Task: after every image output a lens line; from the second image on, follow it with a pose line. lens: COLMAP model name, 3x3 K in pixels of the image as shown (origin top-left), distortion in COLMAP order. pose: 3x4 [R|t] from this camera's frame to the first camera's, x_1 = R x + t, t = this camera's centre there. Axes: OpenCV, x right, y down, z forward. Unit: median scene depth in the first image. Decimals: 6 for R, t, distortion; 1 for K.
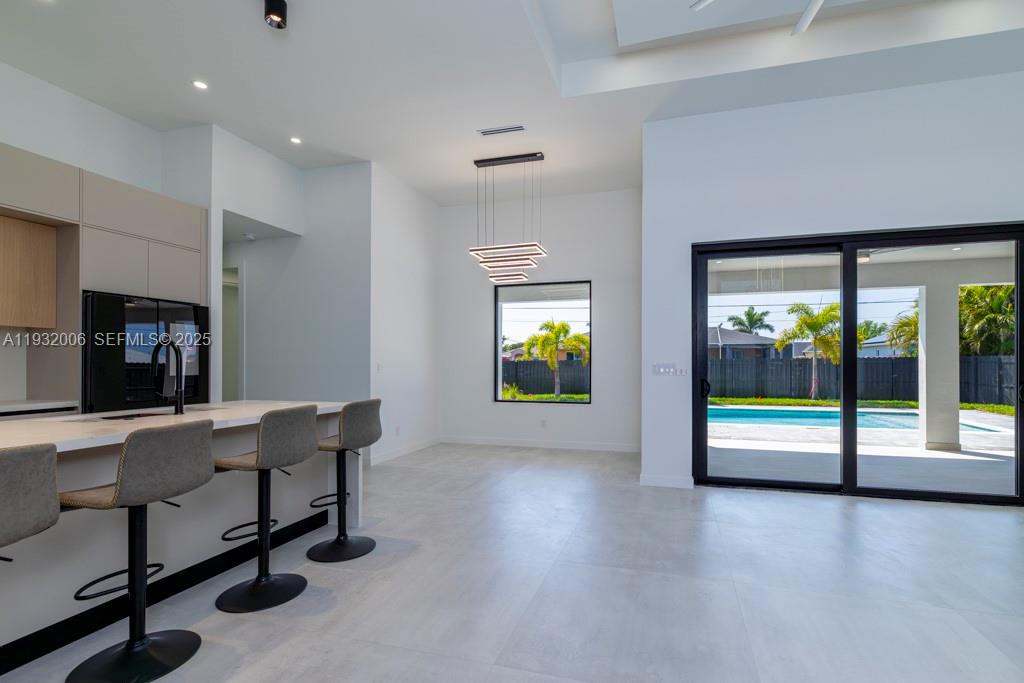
lens RADIAL K [[449.8, 0, 529.7], [0, 449.8, 361.6], [0, 0, 1]] dist [0.003844, 0.001493]
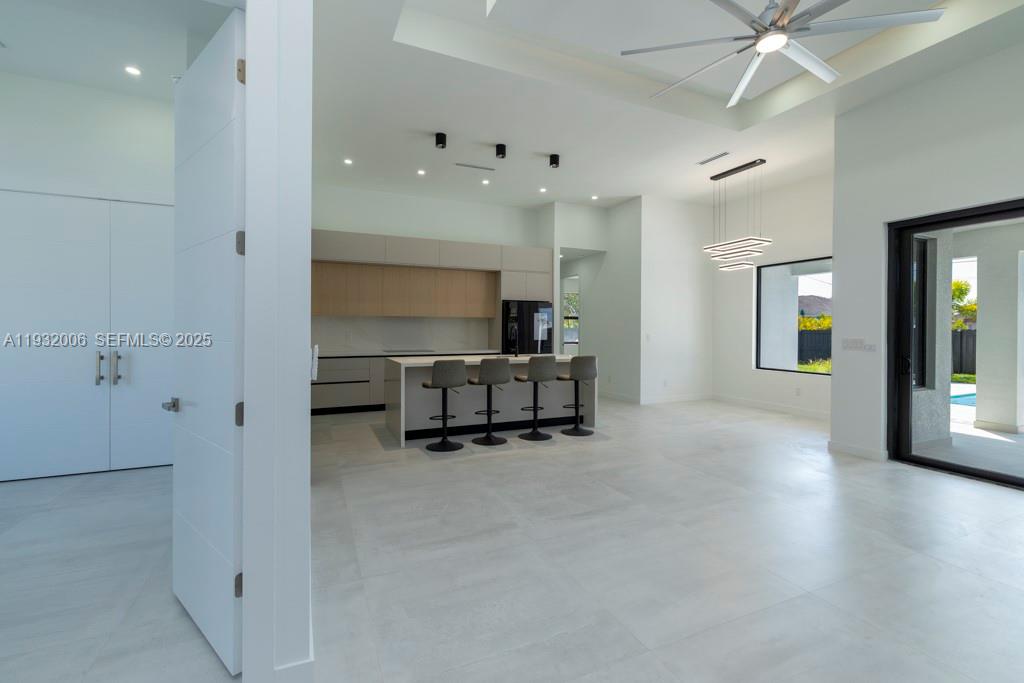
lens RADIAL K [[449.8, 0, 517.1], [0, 449.8, 332.2], [0, 0, 1]] dist [0.003844, 0.001493]
pose [[0.650256, 0.010375, -0.759644, 0.520216], [-0.000540, 0.999913, 0.013195, -0.022974], [0.759715, -0.008170, 0.650205, -0.265960]]
